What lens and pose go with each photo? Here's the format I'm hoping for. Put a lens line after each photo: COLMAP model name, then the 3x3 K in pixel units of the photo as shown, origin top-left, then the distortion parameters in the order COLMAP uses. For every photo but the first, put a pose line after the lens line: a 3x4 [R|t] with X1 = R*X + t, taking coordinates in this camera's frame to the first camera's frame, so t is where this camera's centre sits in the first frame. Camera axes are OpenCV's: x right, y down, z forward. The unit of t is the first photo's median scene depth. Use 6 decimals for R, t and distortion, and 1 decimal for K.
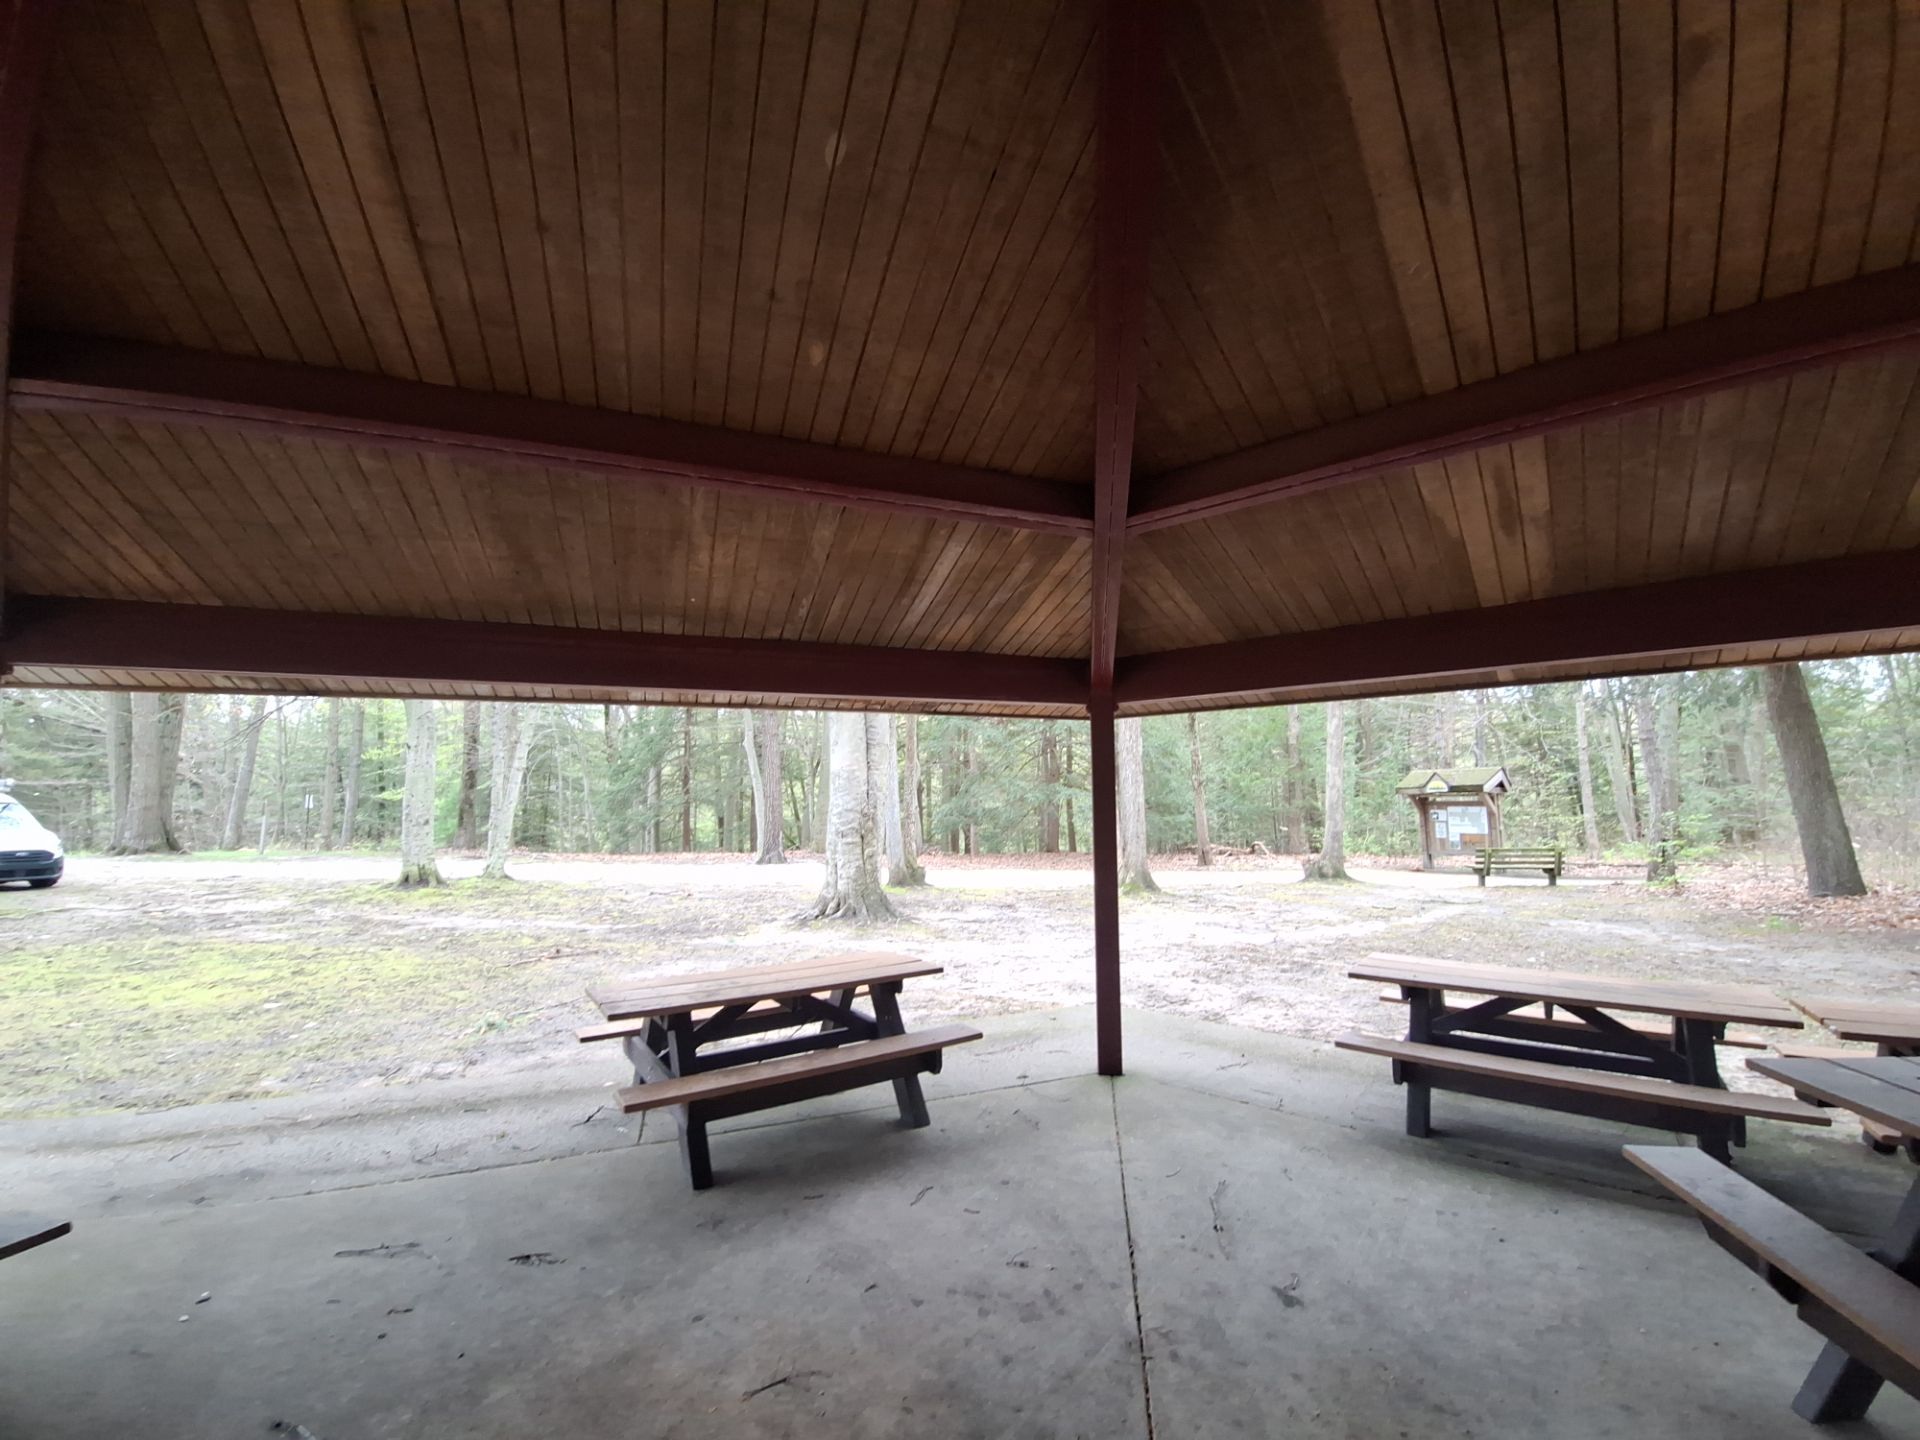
lens RADIAL K [[759.2, 0, 959.1], [0, 759.2, 725.3], [0, 0, 1]] dist [-0.002403, -0.009627]
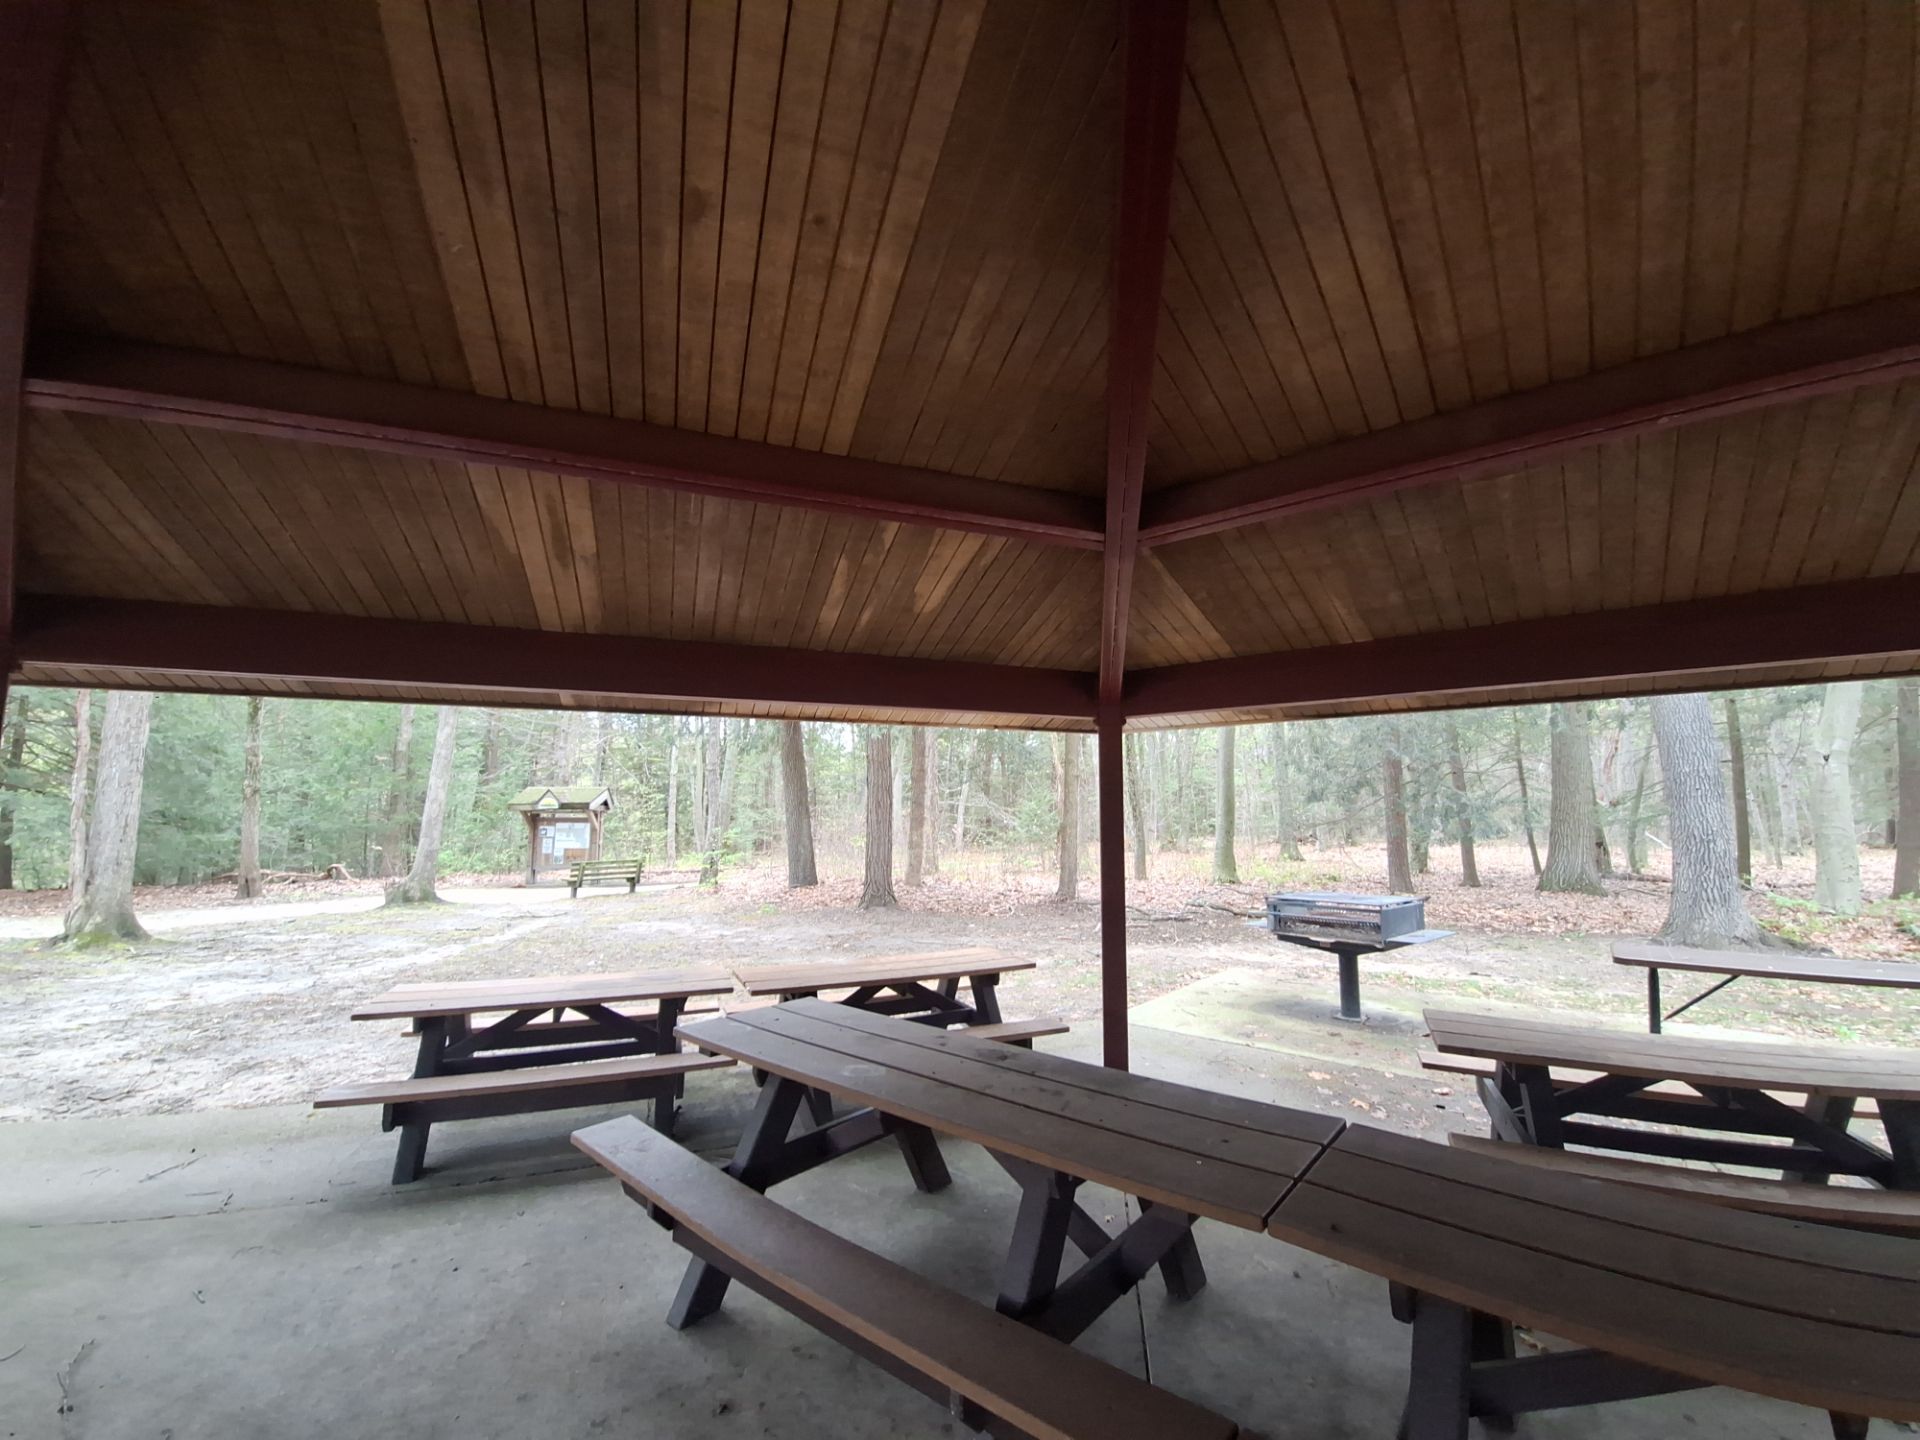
lens RADIAL K [[759.2, 0, 959.1], [0, 759.2, 725.3], [0, 0, 1]] dist [-0.002403, -0.009627]
pose [[0.505584, 0.111559, 0.855534, 0.035567], [-0.093675, 0.992841, -0.074106, -0.001111], [-0.857677, -0.042675, 0.512415, -0.007746]]
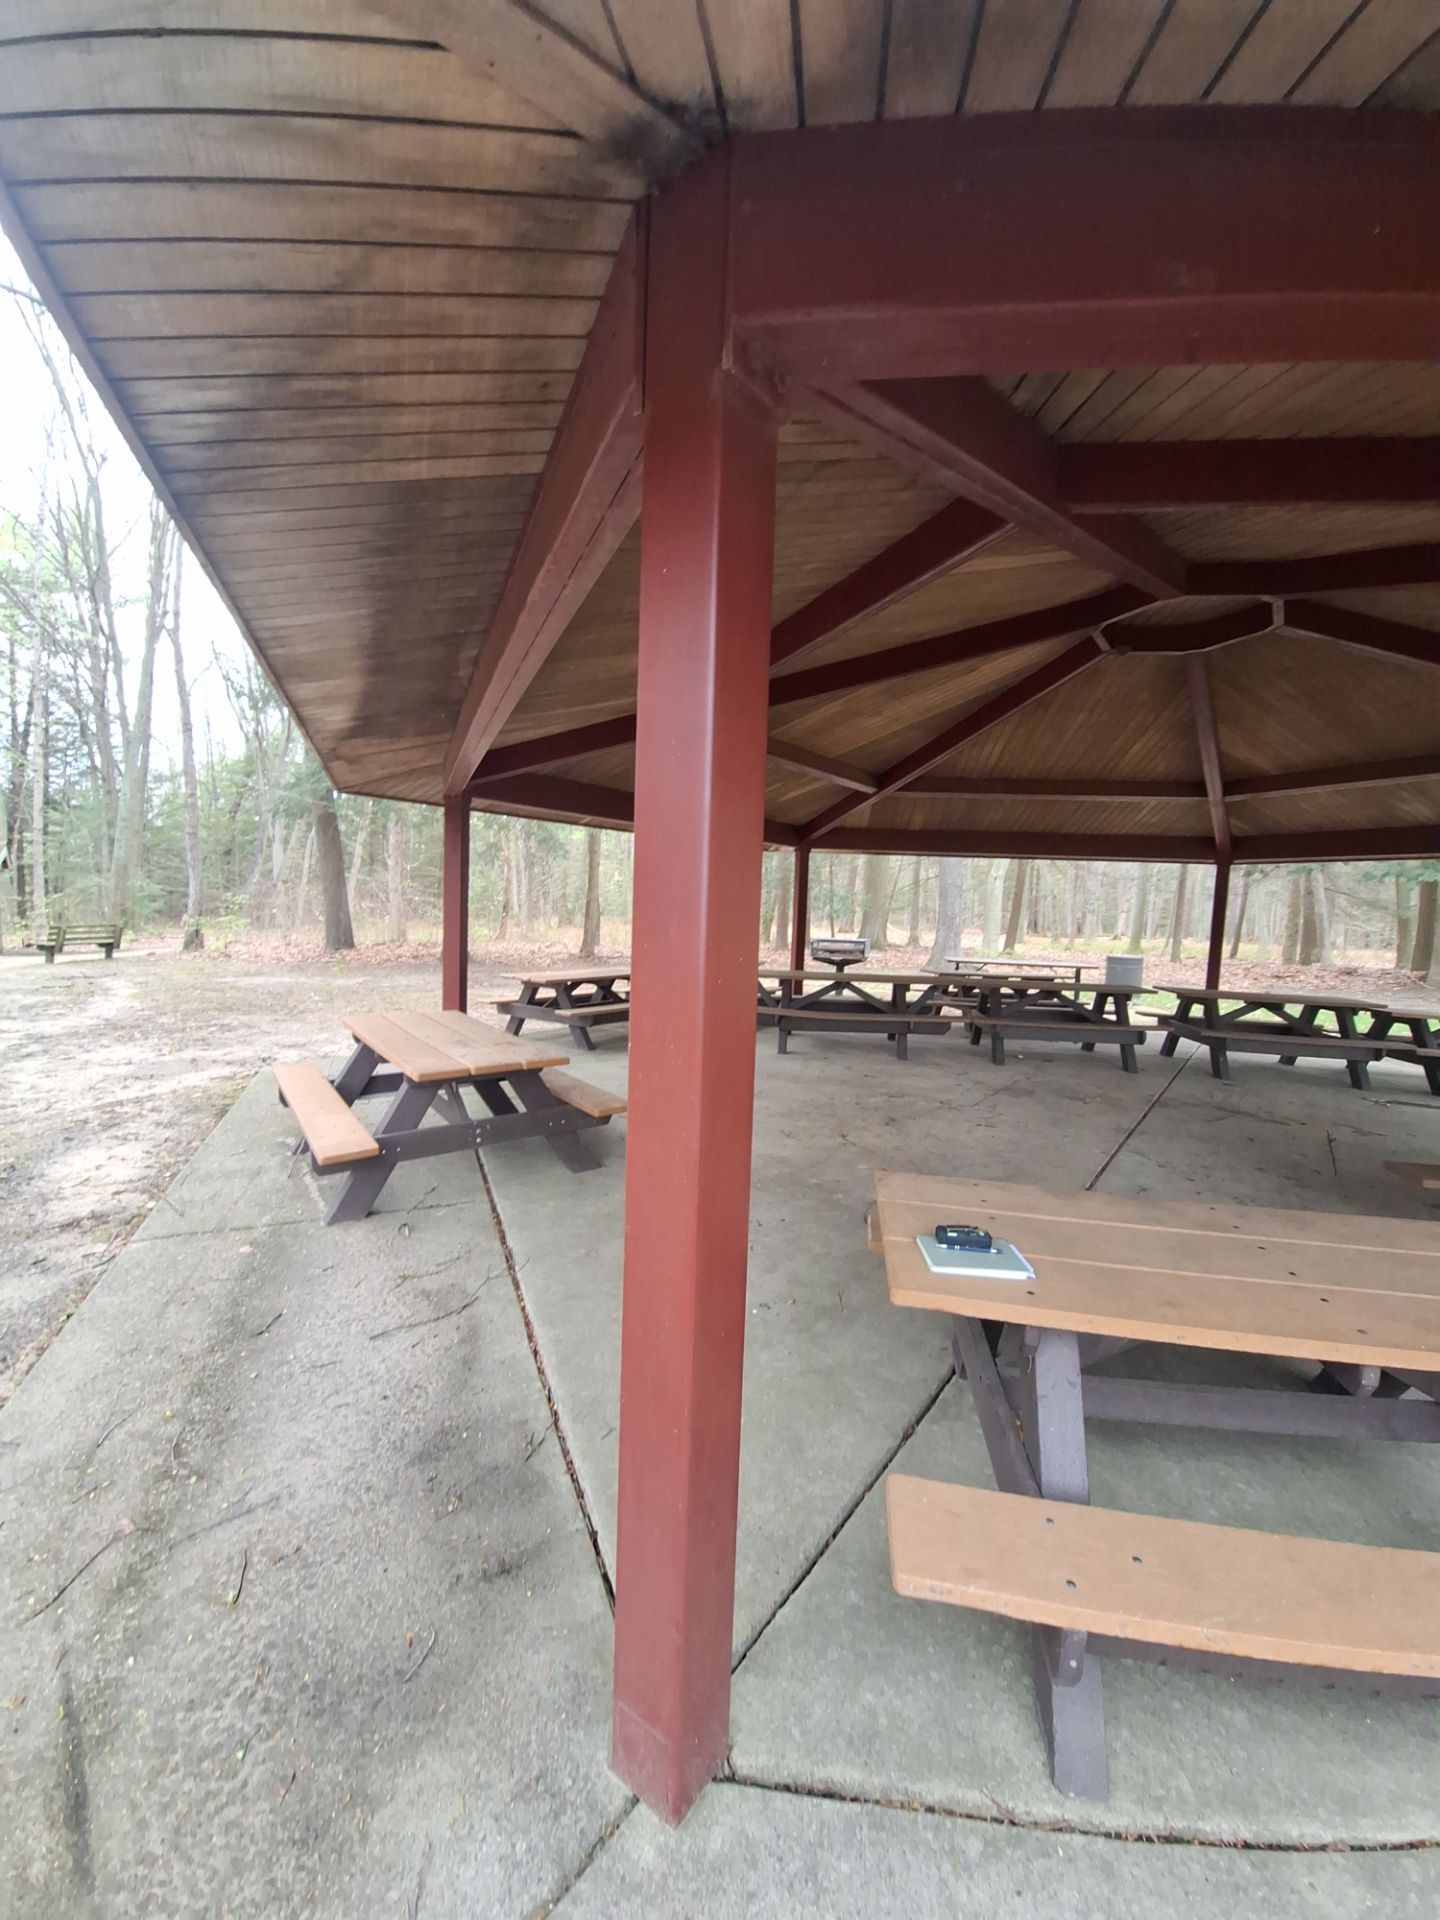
lens RADIAL K [[759.2, 0, 717.3], [0, 759.2, 960.1], [0, 0, 1]] dist [-0.002403, -0.009627]
pose [[-0.029824, -0.064422, 0.997477, -0.472933], [-0.135352, 0.988990, 0.059826, 0.047670], [-0.990349, -0.133226, -0.038215, 0.264039]]
